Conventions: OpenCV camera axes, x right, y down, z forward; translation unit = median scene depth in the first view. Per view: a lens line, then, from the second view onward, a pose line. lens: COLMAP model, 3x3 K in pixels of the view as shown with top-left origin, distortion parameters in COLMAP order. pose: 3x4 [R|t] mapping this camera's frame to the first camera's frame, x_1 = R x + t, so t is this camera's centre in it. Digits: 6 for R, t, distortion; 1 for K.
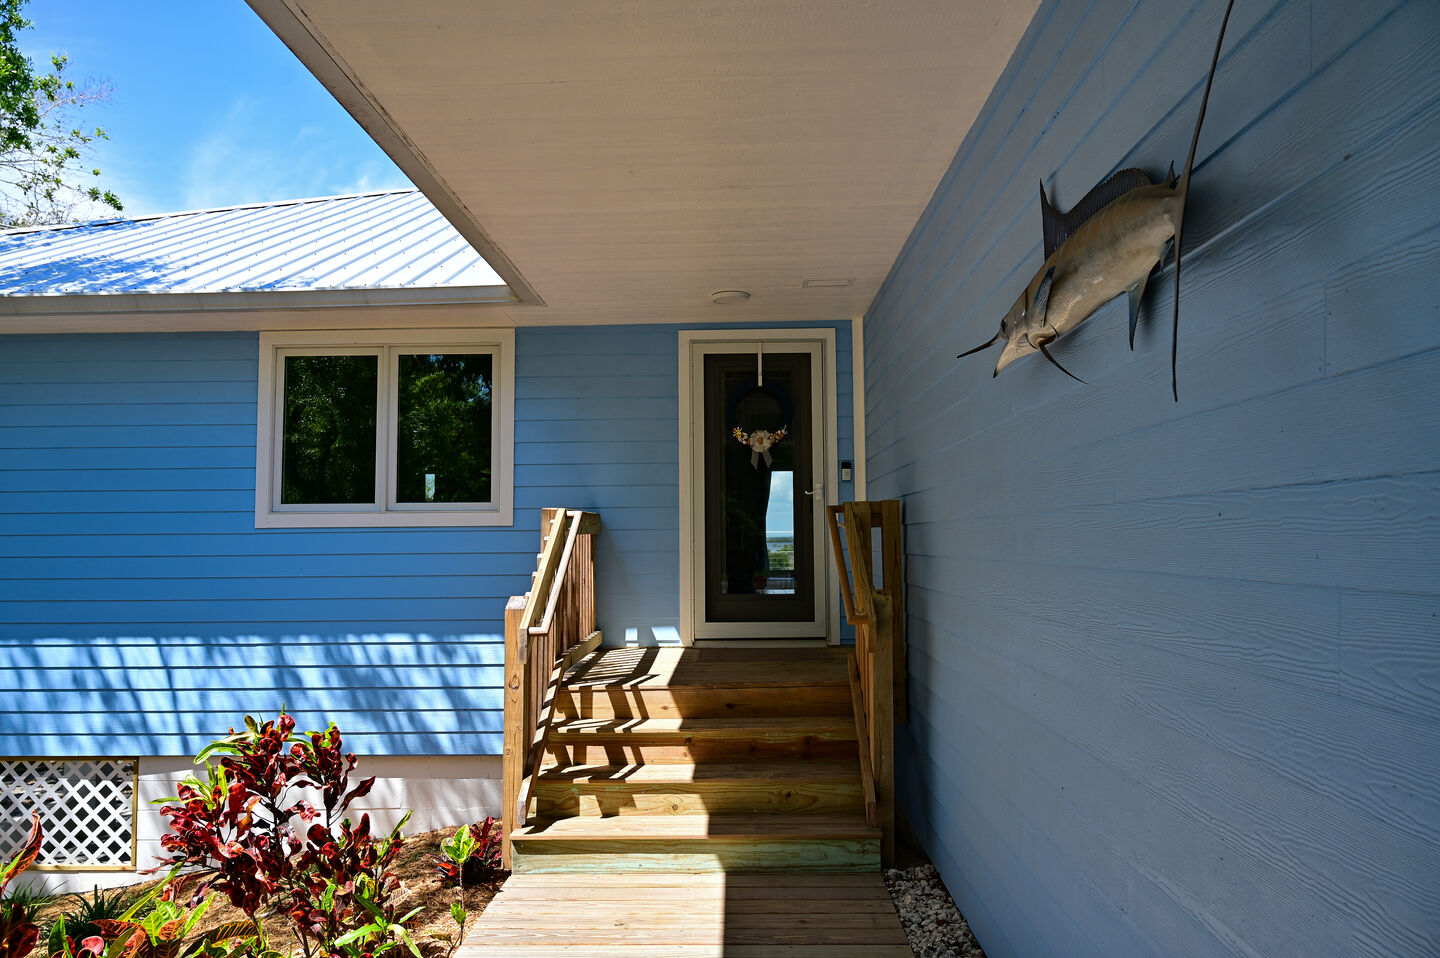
lens RADIAL K [[965.7, 0, 713.5], [0, 965.7, 486.1], [0, 0, 1]] dist [0.001511, 0.000556]
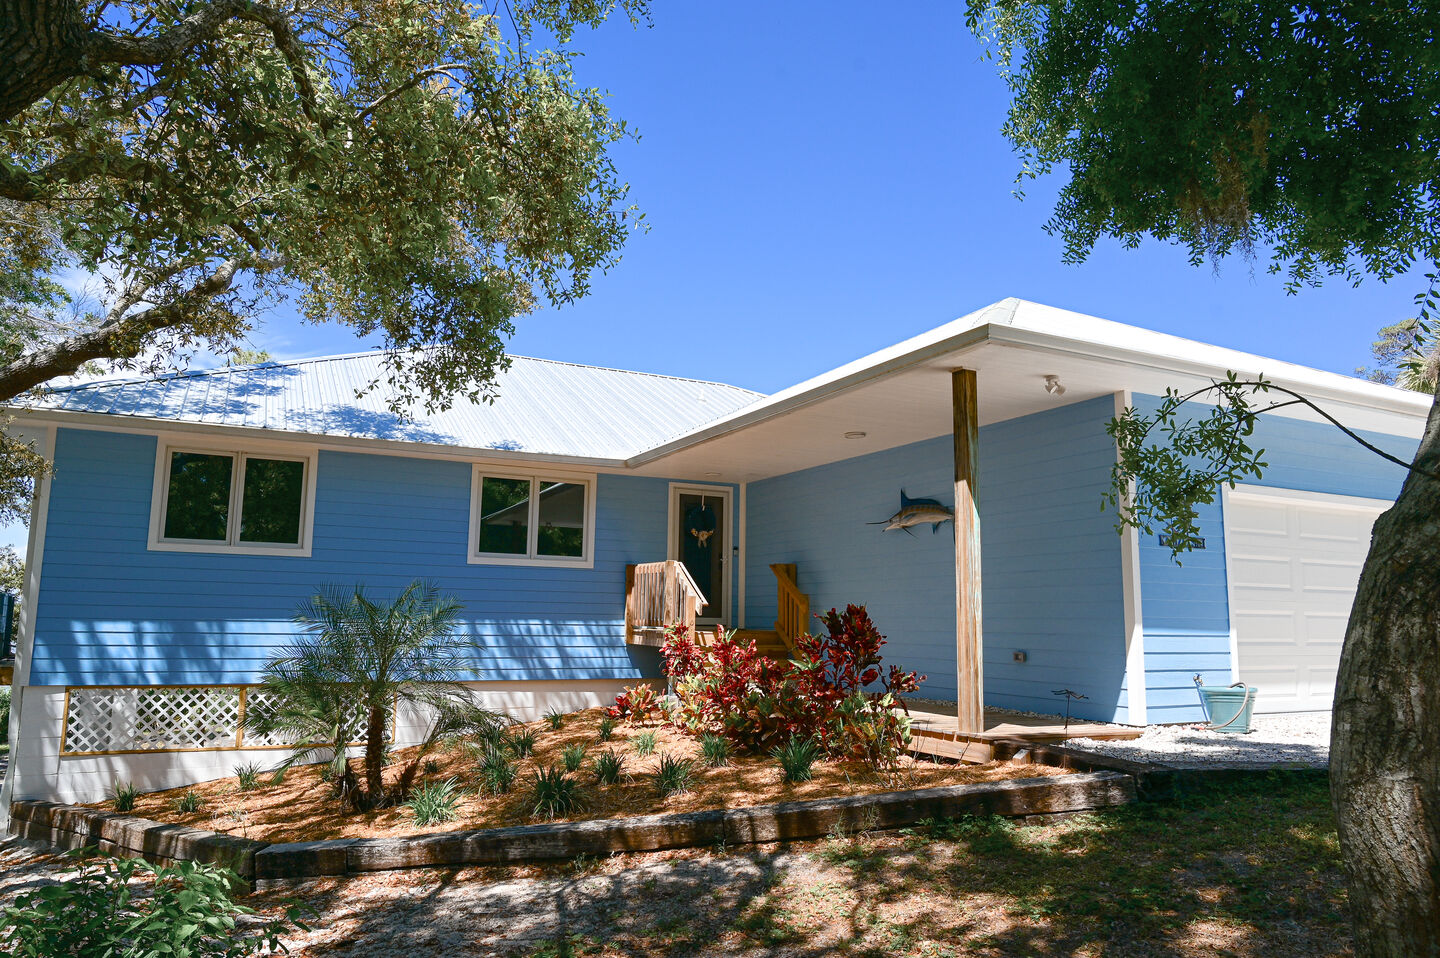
lens RADIAL K [[965.7, 0, 721.4], [0, 965.7, 478.1], [0, 0, 1]] dist [0.001511, 0.000556]
pose [[0.886606, 0.089123, 0.453857, -0.926463], [-0.061945, 0.995300, -0.074434, -0.015602], [-0.458358, 0.037880, 0.887960, -0.987007]]
